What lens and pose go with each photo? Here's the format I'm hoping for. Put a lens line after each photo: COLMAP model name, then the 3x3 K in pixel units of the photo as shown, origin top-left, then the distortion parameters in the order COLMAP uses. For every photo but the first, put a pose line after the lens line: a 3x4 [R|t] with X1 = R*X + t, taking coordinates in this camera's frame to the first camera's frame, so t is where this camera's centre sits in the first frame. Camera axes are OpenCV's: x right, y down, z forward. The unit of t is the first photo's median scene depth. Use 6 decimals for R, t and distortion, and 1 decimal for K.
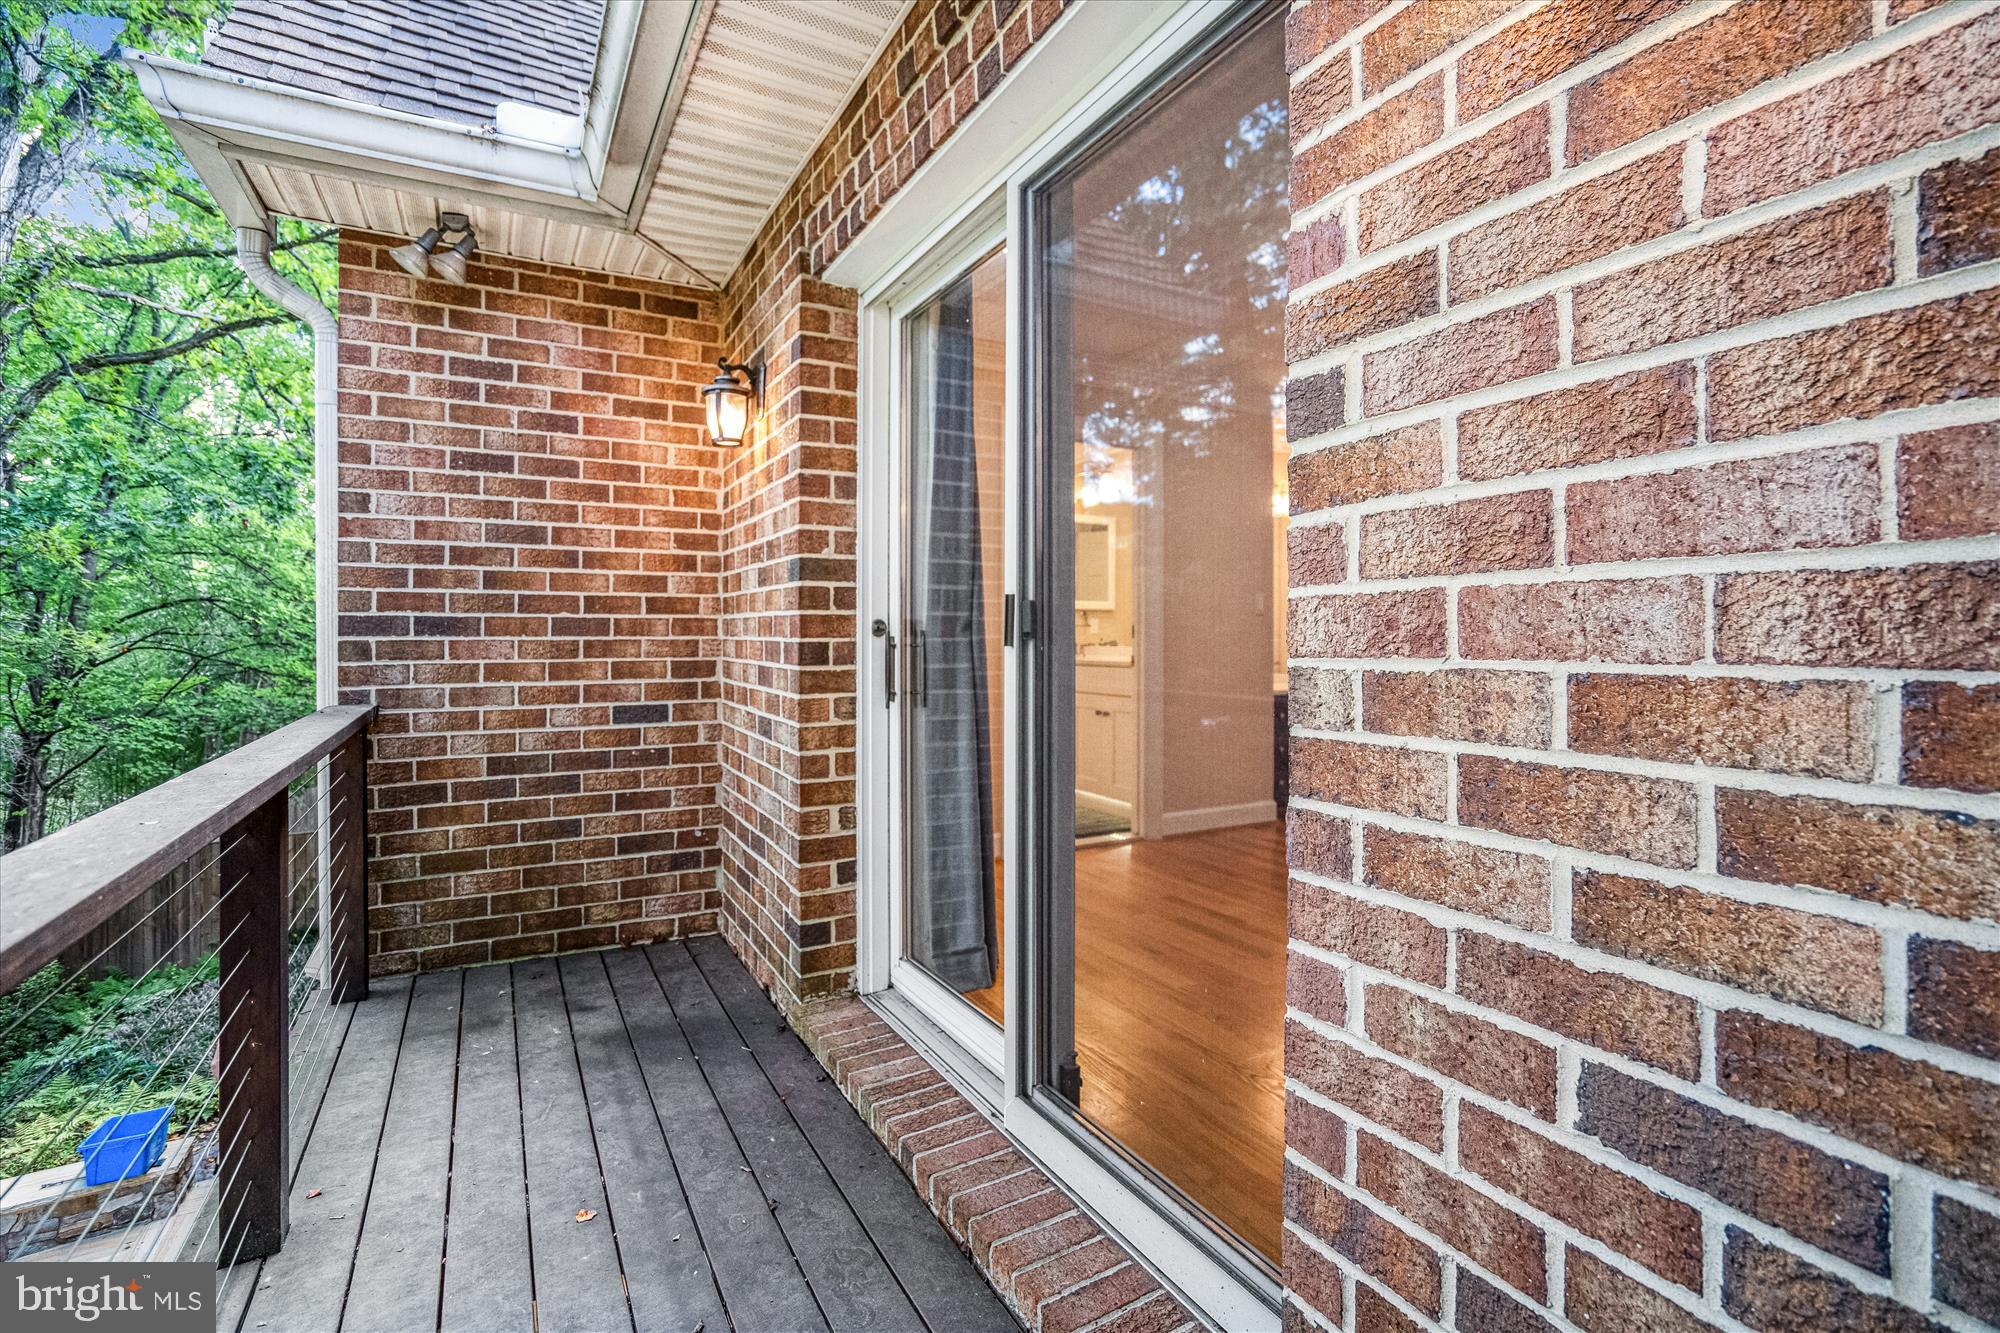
lens RADIAL K [[939.9, 0, 991.4], [0, 939.9, 655.4], [0, 0, 1]] dist [-0.000218, 0.006008]
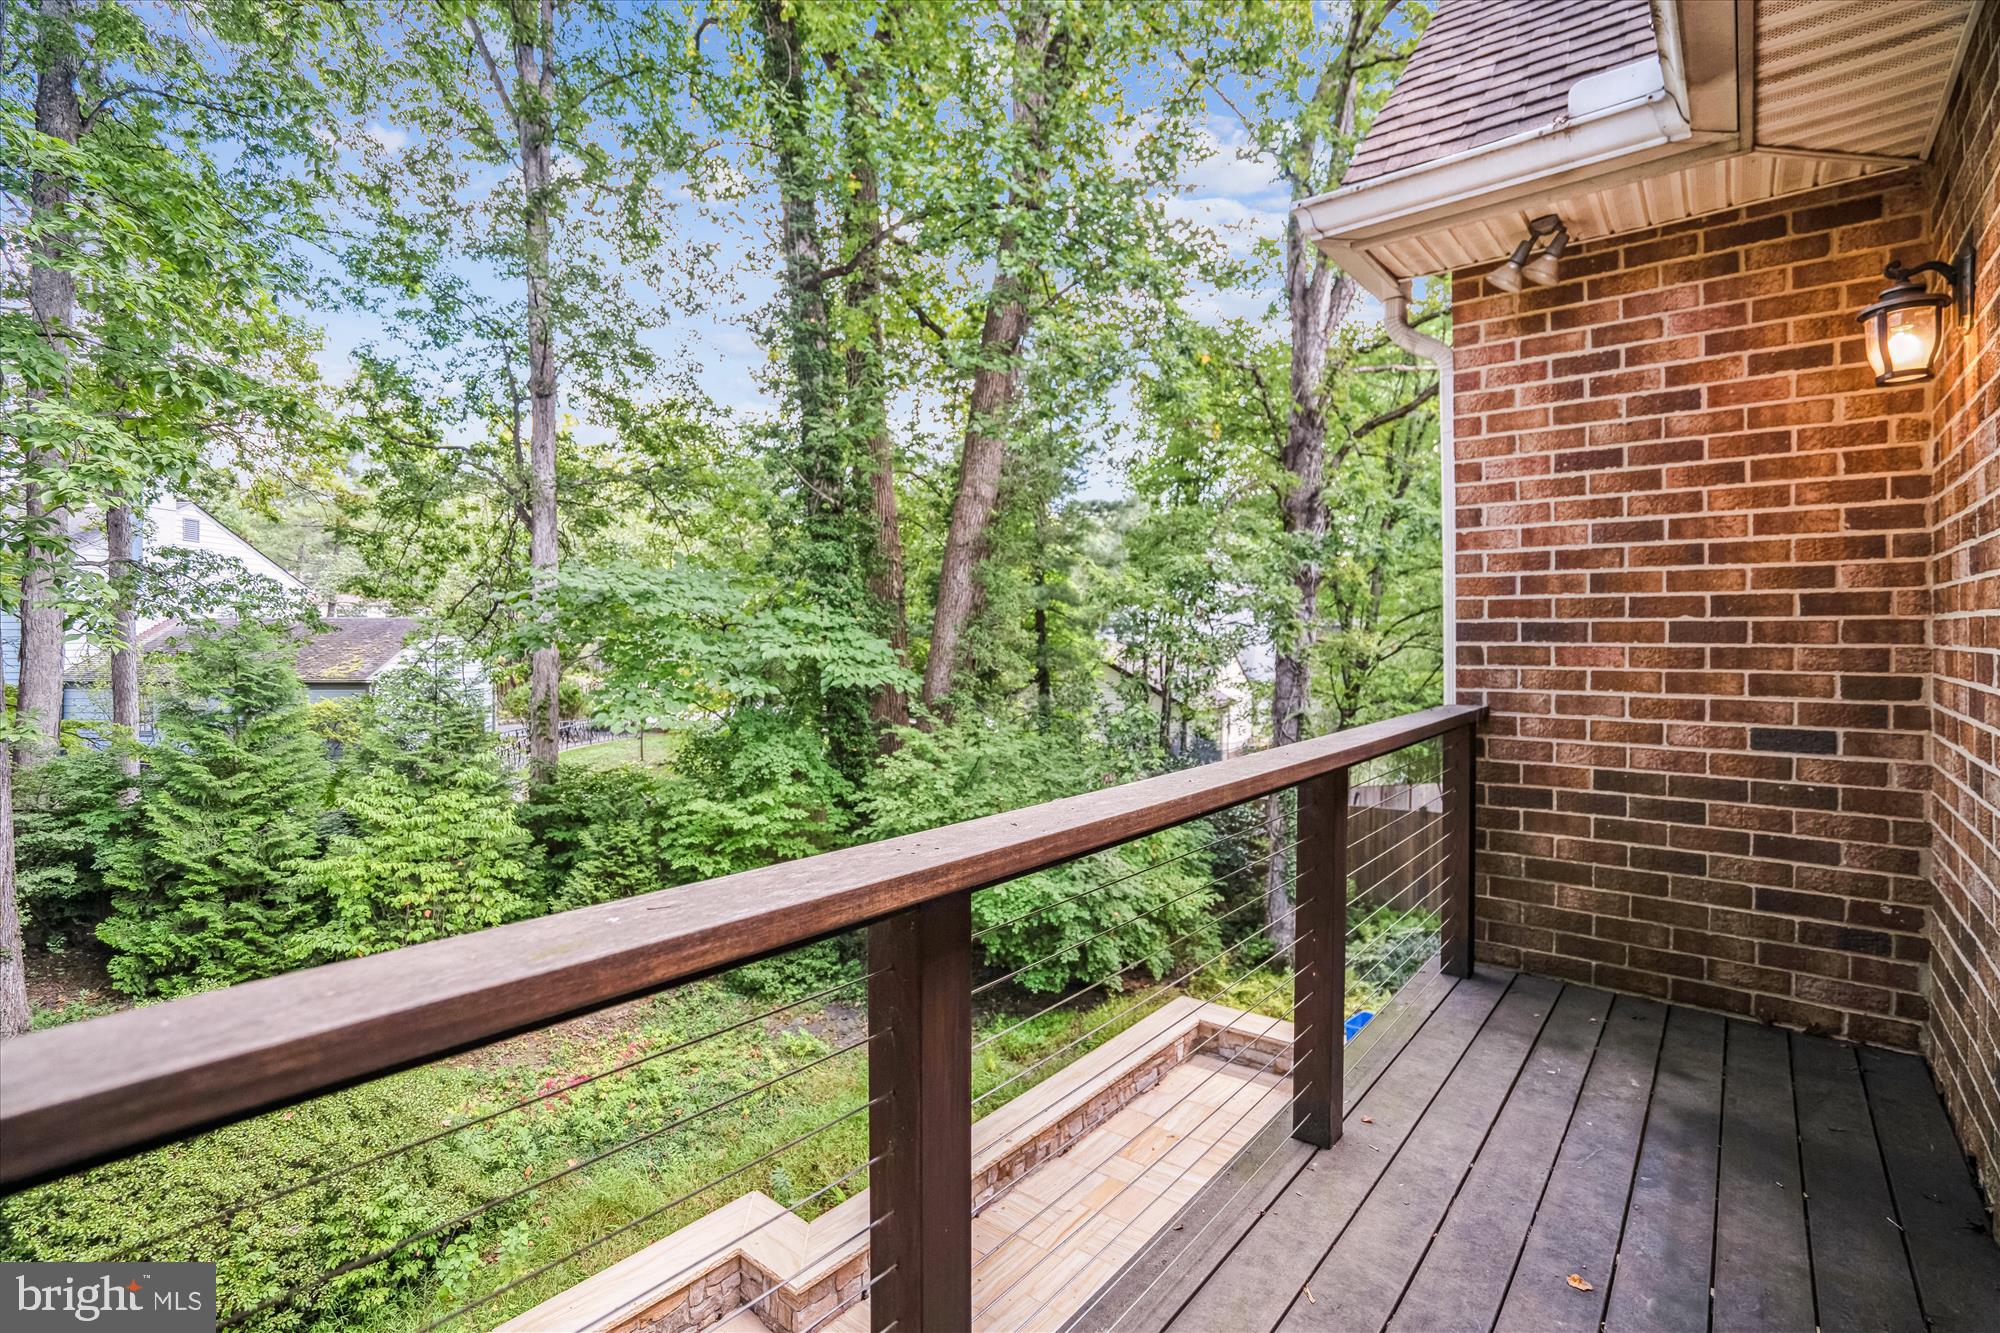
lens RADIAL K [[939.9, 0, 991.0], [0, 939.9, 657.6], [0, 0, 1]] dist [-0.000218, 0.006008]
pose [[0.400236, 0.022167, -0.916144, 0.094867], [-0.021434, 0.999660, 0.014823, -0.006127], [0.916161, 0.013704, 0.400575, 0.061492]]
